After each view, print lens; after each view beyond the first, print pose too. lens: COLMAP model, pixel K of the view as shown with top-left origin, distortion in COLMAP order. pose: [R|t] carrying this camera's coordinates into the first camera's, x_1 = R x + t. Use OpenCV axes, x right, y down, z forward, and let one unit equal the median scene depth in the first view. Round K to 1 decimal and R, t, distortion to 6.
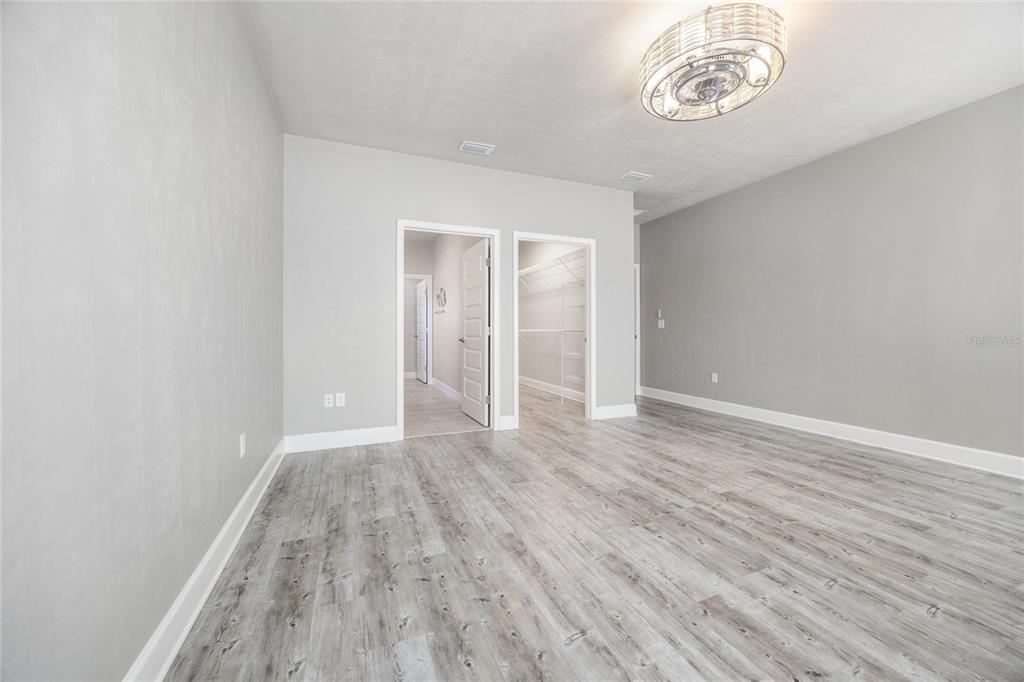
lens RADIAL K [[391.6, 0, 518.0], [0, 391.6, 333.8], [0, 0, 1]] dist [-0.002255, -0.000224]
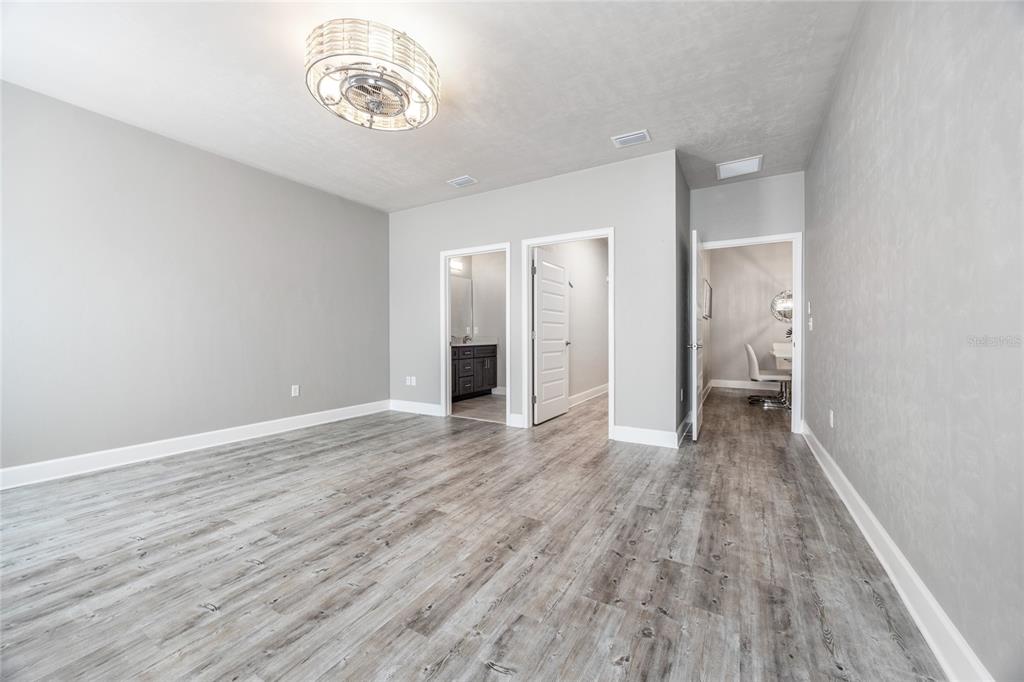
lens RADIAL K [[391.6, 0, 517.1], [0, 391.6, 340.2], [0, 0, 1]] dist [-0.002255, -0.000224]
pose [[0.596851, 0.011401, -0.802271, 1.573697], [-0.007266, 0.999935, 0.008804, -0.004227], [0.802319, 0.000575, 0.596895, 0.689475]]
